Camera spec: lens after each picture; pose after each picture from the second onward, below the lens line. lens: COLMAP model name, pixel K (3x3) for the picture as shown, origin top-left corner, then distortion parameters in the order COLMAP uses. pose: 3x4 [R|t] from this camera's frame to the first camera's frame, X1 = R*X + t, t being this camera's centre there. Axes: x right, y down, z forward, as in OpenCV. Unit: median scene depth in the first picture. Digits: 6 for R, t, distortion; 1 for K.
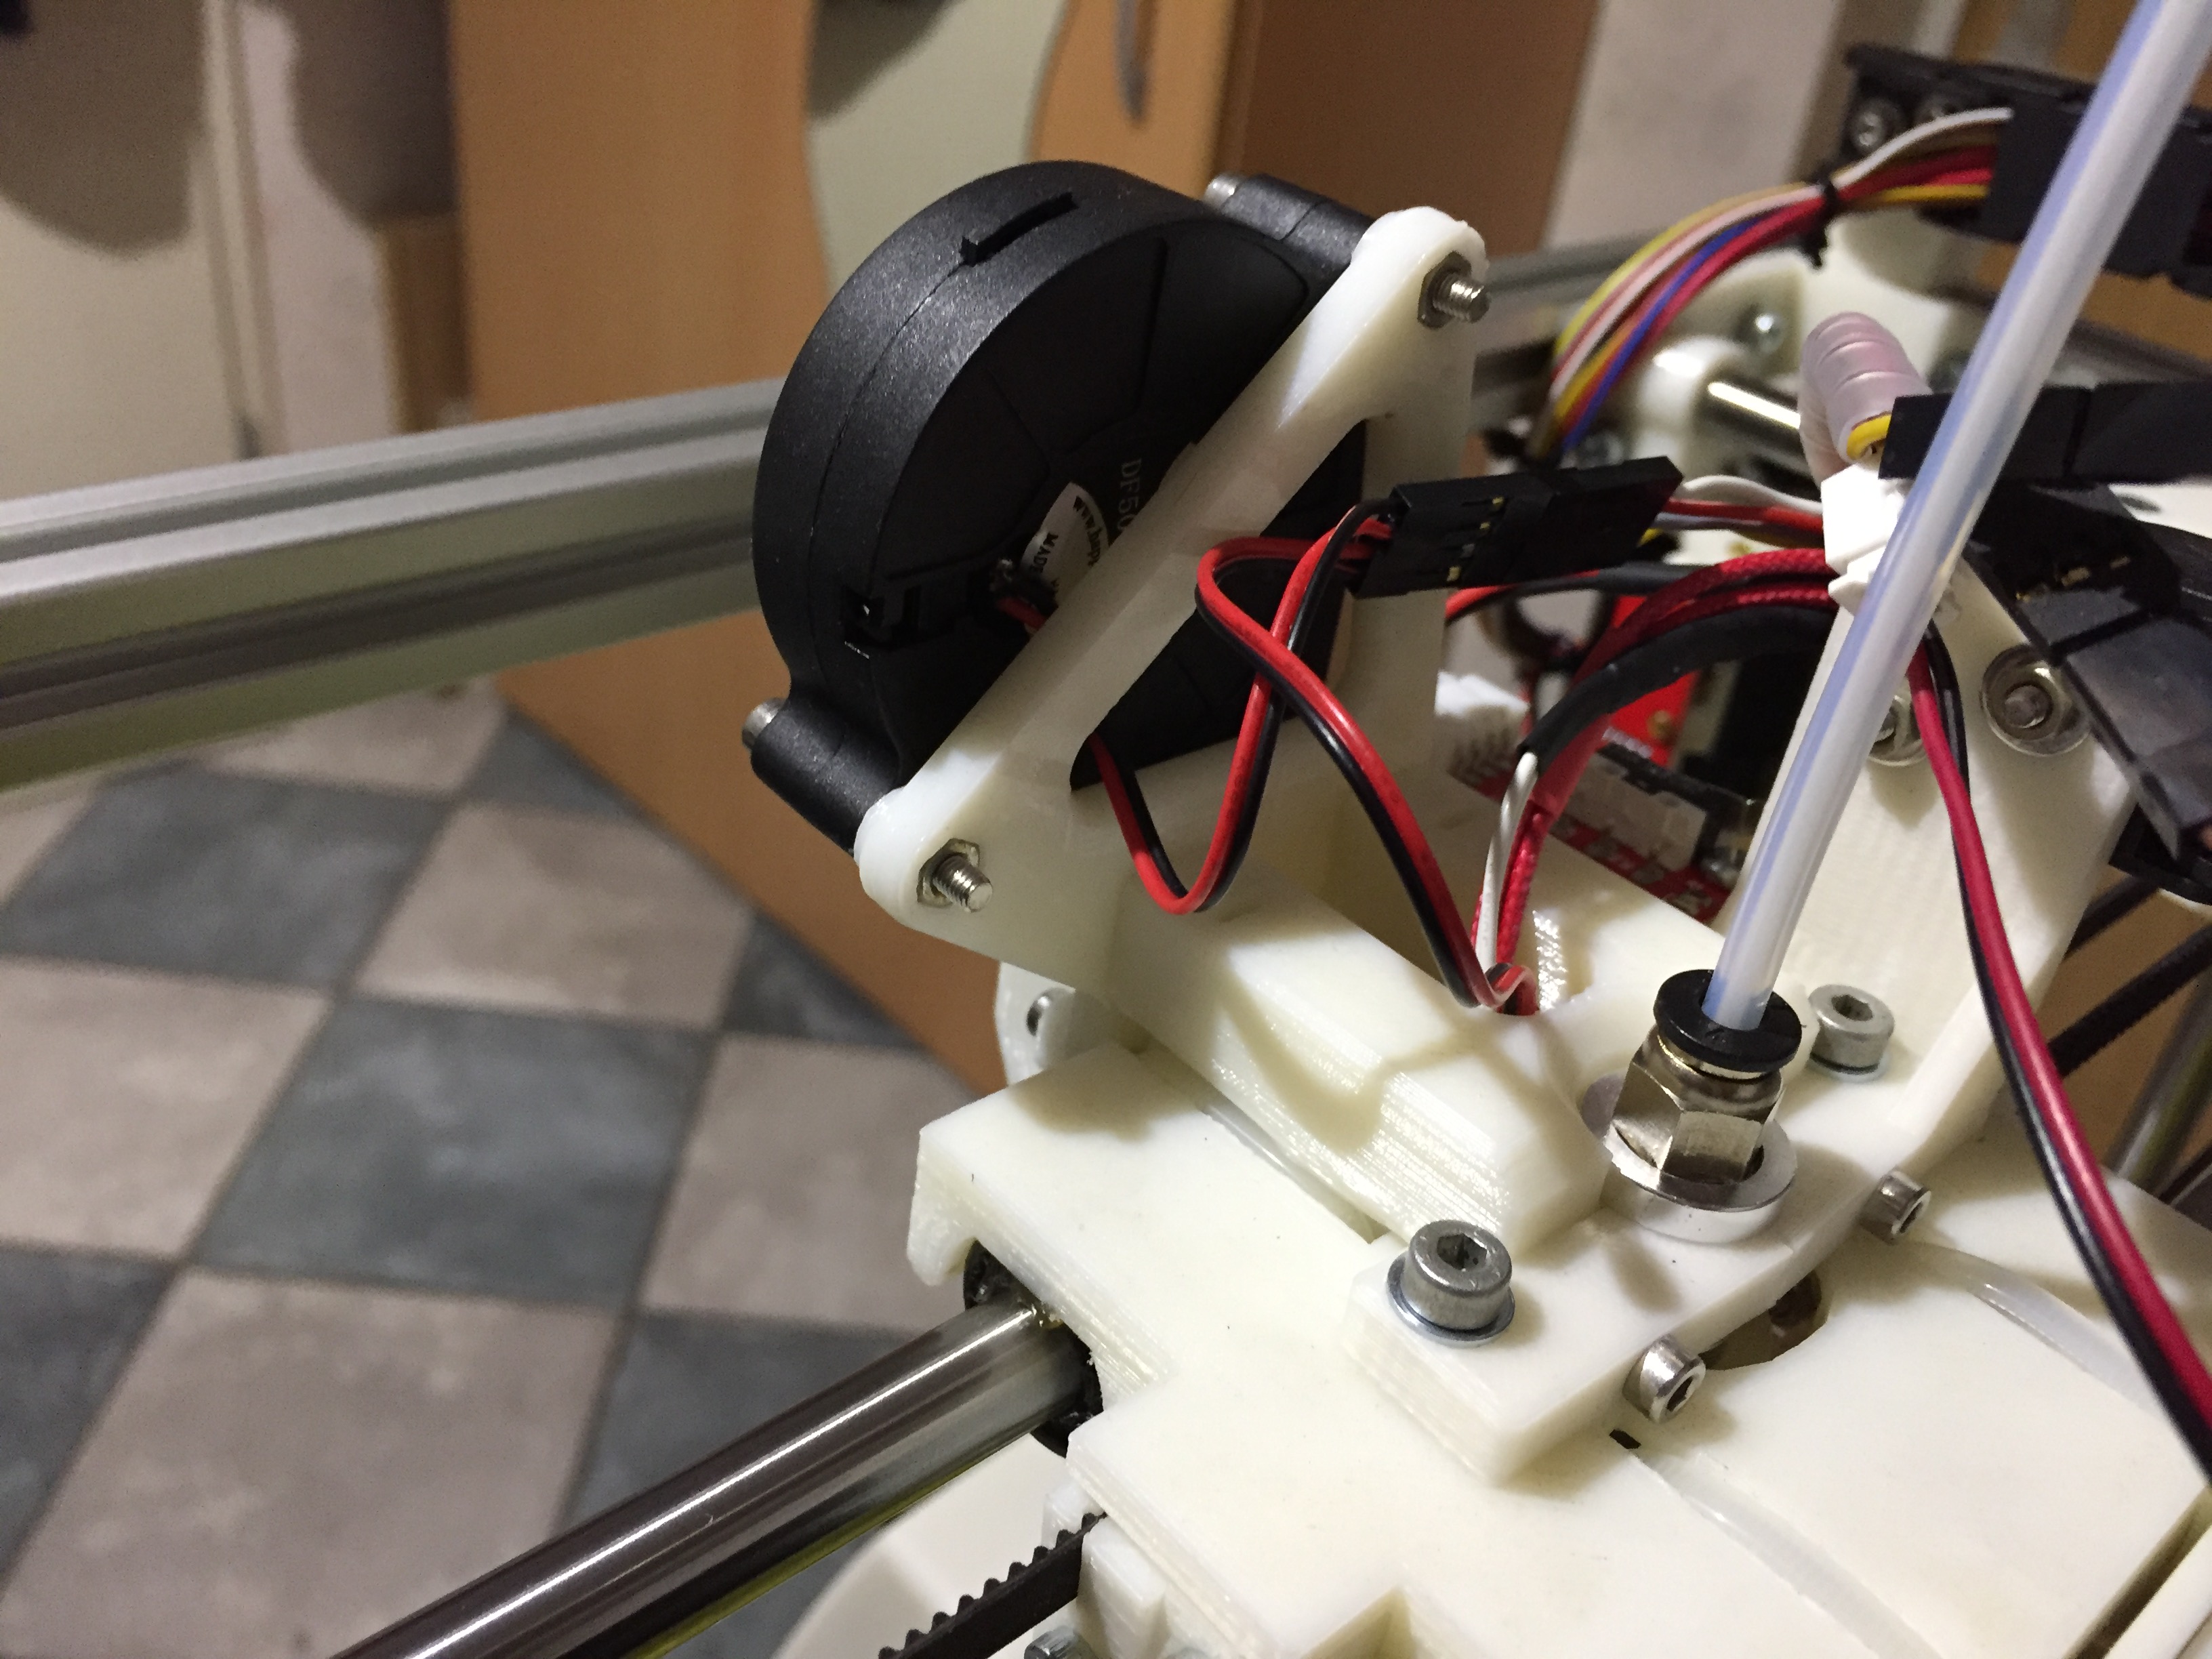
lens RADIAL K [[2012.8, 0, 1127.1], [0, 2012.8, 801.8], [0, 0, 1]] dist [0.079509, -0.180612]
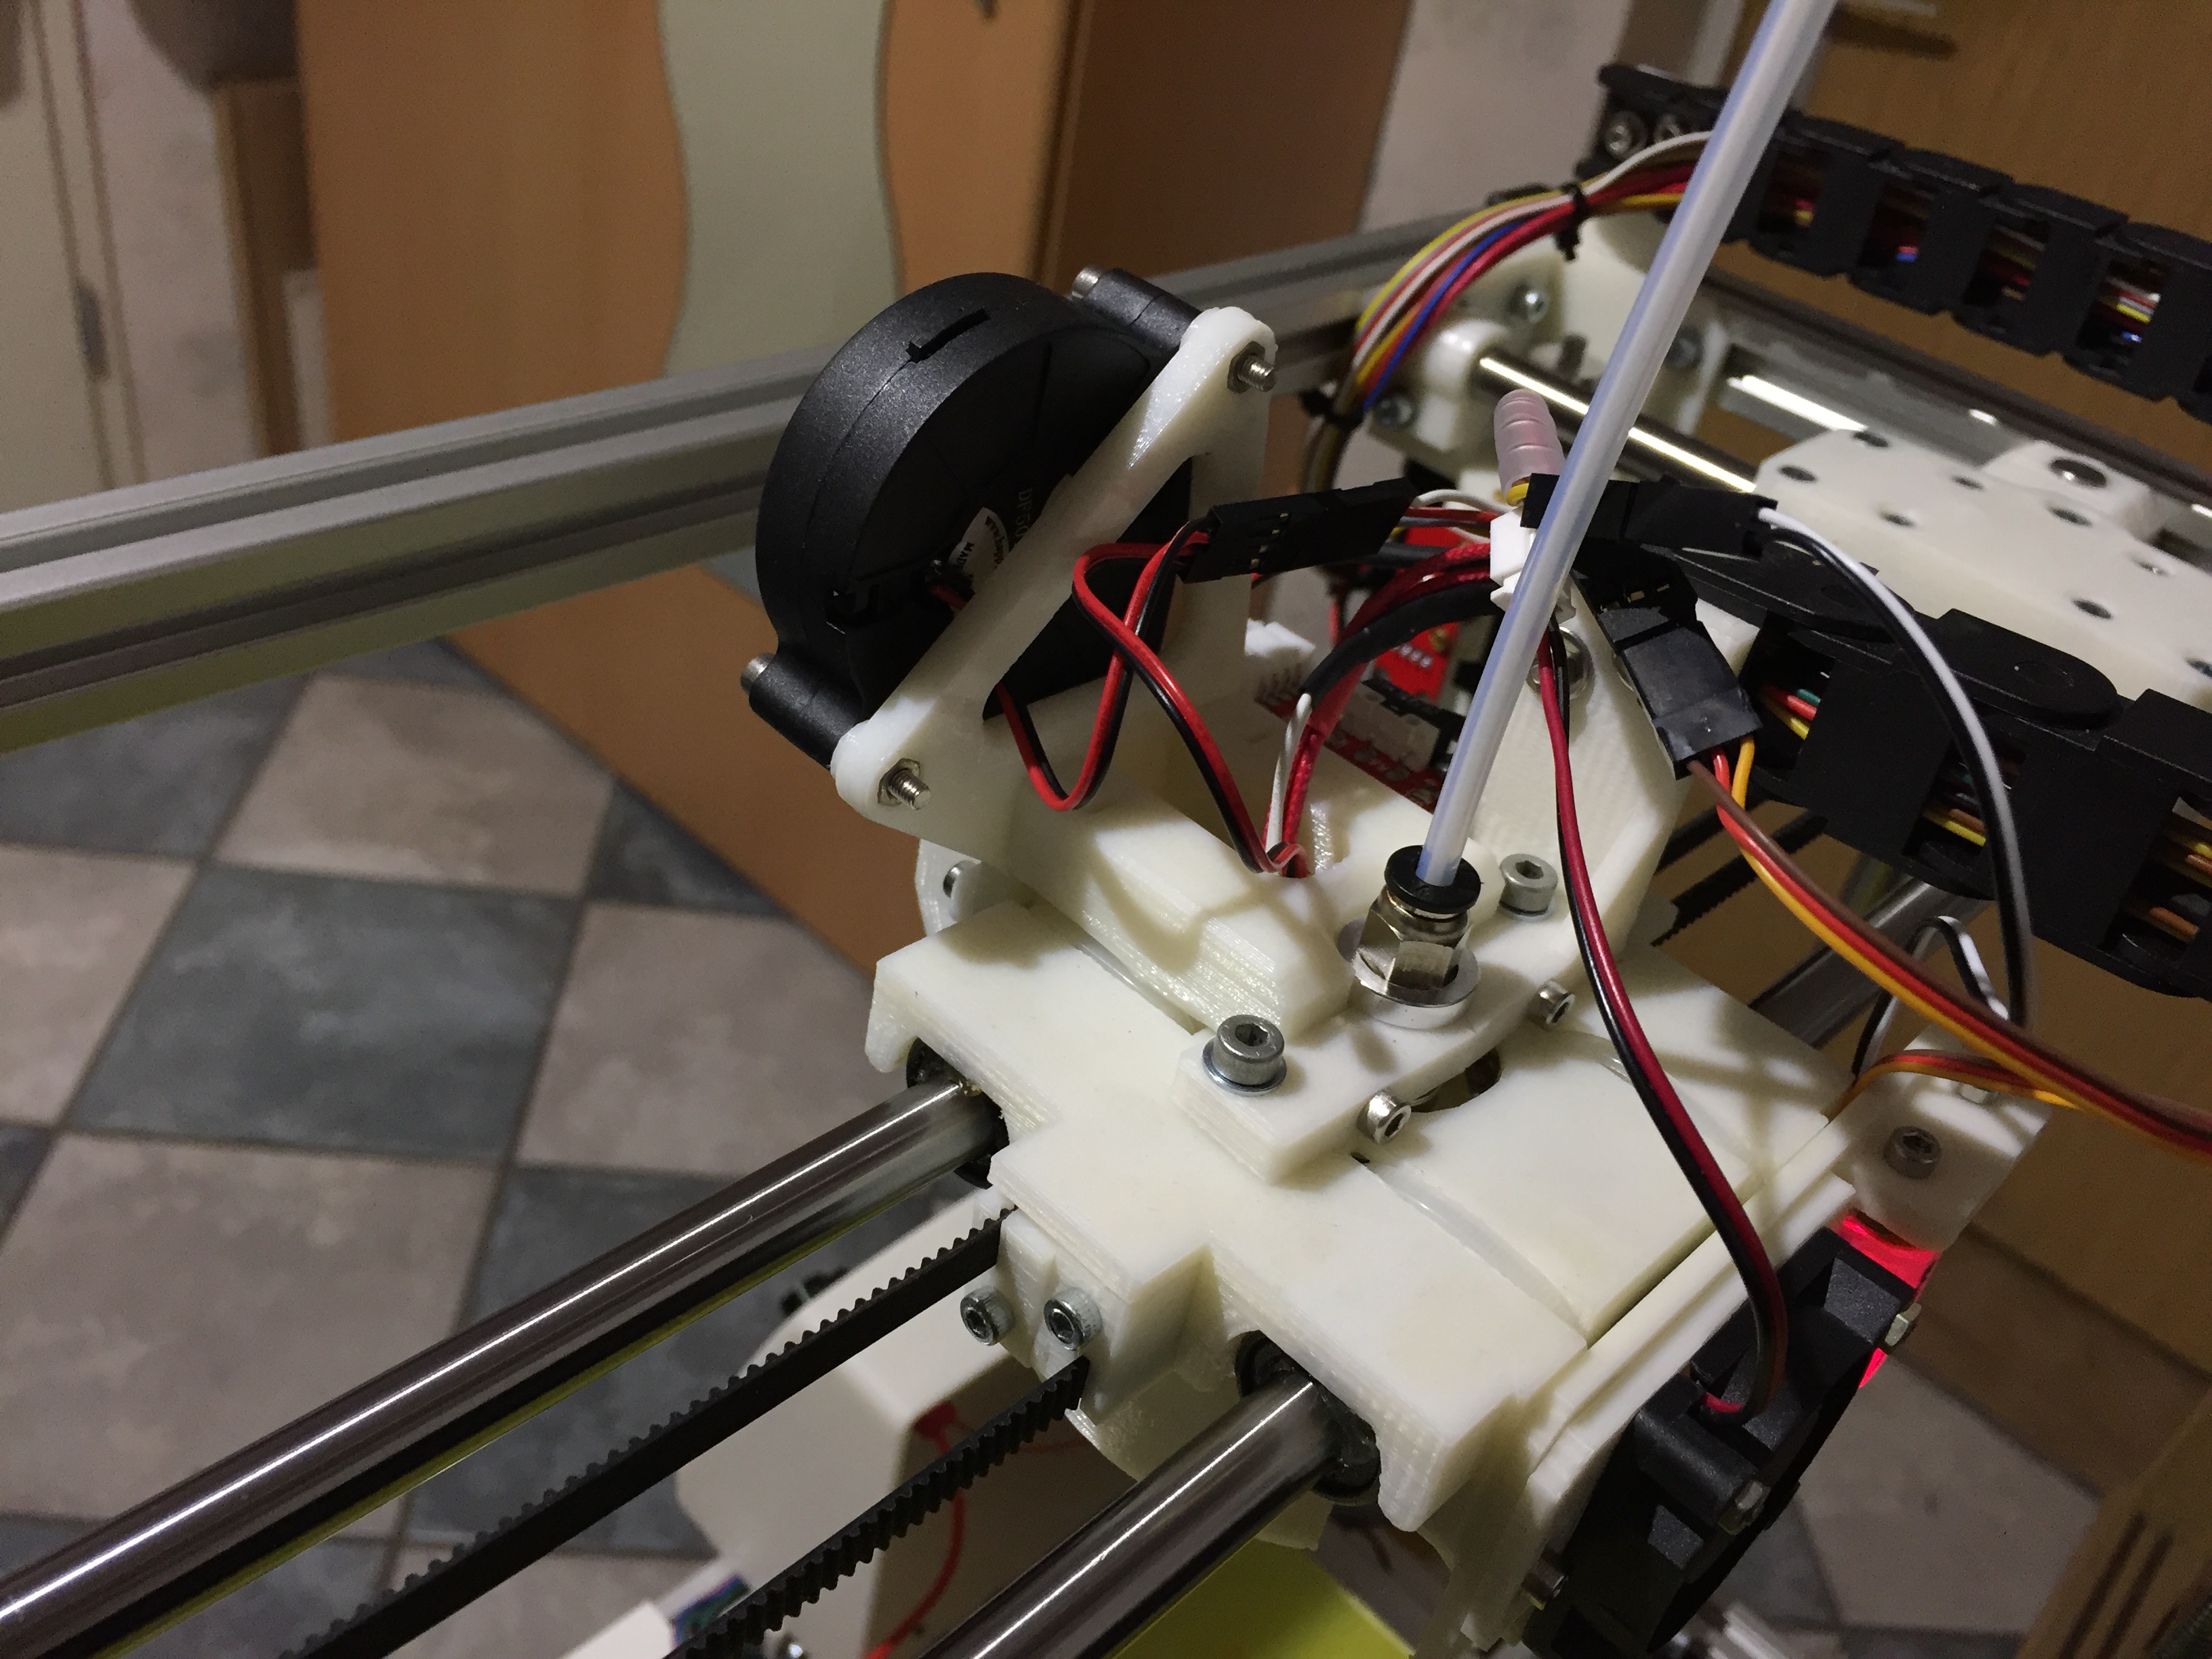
lens RADIAL K [[2012.8, 0, 1127.1], [0, 2012.8, 801.8], [0, 0, 1]] dist [0.079509, -0.180612]
pose [[0.997168, -0.005733, 0.074991, -0.032963], [0.000654, 0.997714, 0.067576, -0.044747], [-0.075207, -0.067335, 0.994892, -0.409823]]
